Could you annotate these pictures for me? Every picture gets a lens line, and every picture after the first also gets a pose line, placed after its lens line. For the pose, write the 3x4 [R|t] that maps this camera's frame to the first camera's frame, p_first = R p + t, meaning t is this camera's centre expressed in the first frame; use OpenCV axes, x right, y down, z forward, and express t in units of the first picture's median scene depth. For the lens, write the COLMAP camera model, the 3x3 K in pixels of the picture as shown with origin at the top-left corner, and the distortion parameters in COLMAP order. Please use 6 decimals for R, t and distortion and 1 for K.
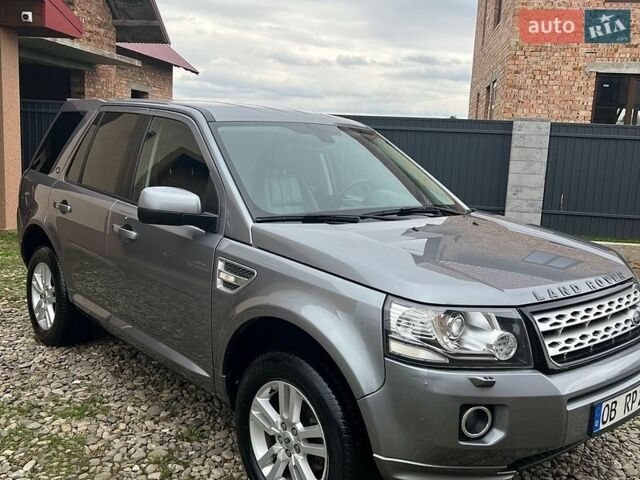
lens RADIAL K [[615.1, 0, 321.0], [0, 615.1, 240.7], [0, 0, 1]] dist [0.035932, -0.036193]
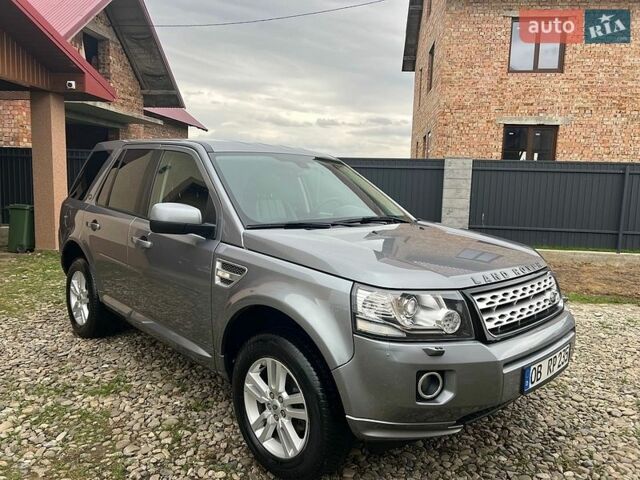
lens RADIAL K [[461.1, 0, 320.0], [0, 461.1, 240.0], [0, 0, 1]] dist [0.036274, -0.032221]
pose [[0.999059, -0.023299, 0.036571, 0.006690], [0.024533, 0.999132, -0.033677, 0.023881], [-0.035754, 0.034543, 0.998763, 0.064051]]
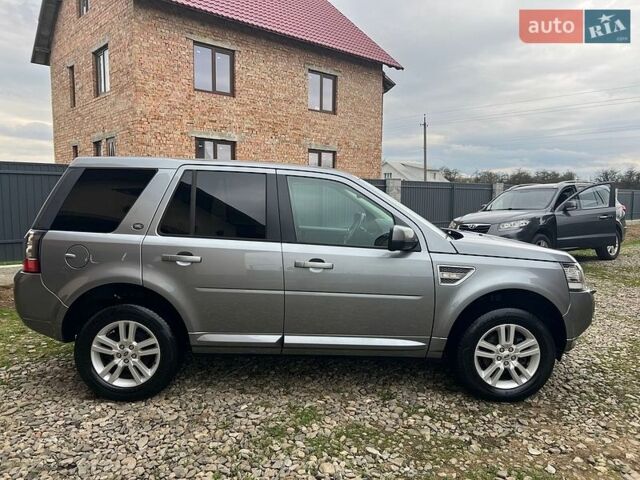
lens RADIAL K [[465.6, 0, 298.5], [0, 465.6, 248.4], [0, 0, 1]] dist [0.006430, 0.000511]
pose [[0.667171, -0.121970, 0.734852, -1.178487], [0.135248, 0.989942, 0.041518, -0.104741], [-0.732524, 0.071687, 0.676956, 0.417461]]
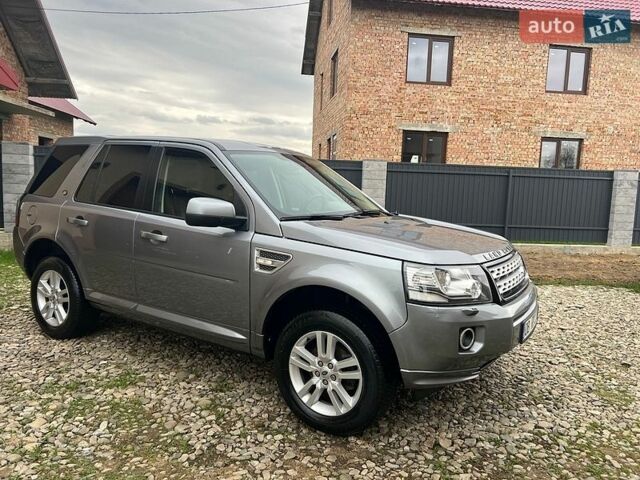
lens RADIAL K [[461.1, 0, 320.0], [0, 461.1, 240.0], [0, 0, 1]] dist [0.036274, -0.032221]
pose [[0.962021, -0.044404, 0.269340, -0.278635], [0.052681, 0.998333, -0.023579, 0.037974], [-0.267844, 0.036873, 0.962756, -0.017689]]
